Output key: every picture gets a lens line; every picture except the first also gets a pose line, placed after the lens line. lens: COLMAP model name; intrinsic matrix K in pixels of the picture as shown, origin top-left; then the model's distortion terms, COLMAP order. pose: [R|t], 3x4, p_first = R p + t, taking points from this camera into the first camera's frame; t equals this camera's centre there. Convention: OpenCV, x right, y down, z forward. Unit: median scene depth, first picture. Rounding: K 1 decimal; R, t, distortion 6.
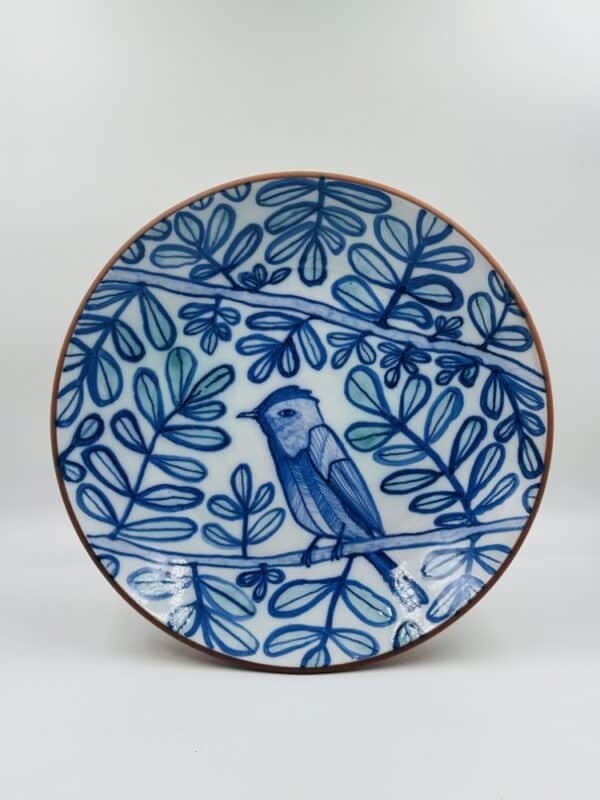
lens RADIAL K [[1136.6, 0, 302.8], [0, 1136.6, 402.4], [0, 0, 1]] dist [0.182165, 0.000000]
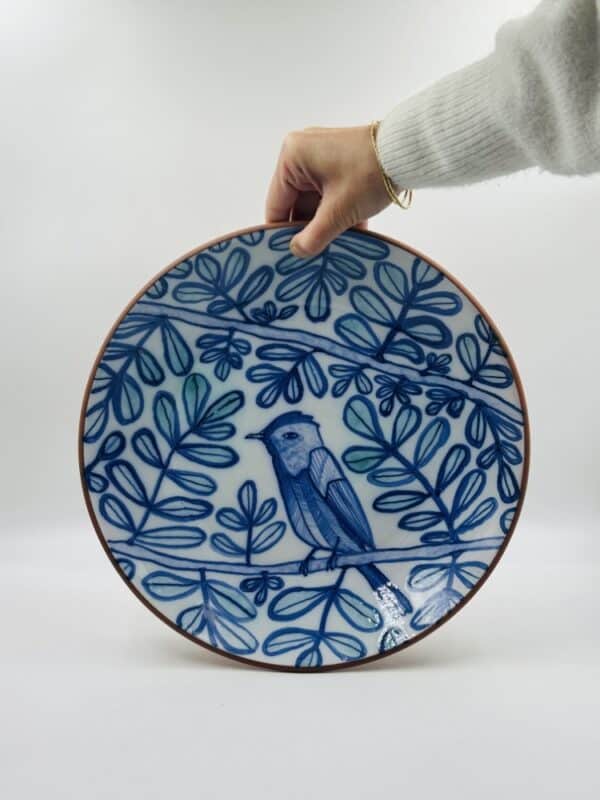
lens RADIAL K [[1136.6, 0, 297.8], [0, 1136.6, 397.7], [0, 0, 1]] dist [0.182165, 0.000000]
pose [[0.999385, 0.031604, -0.015175, 0.009023], [-0.031741, 0.999457, -0.008850, -0.018485], [0.014887, 0.009326, 0.999846, -0.109665]]
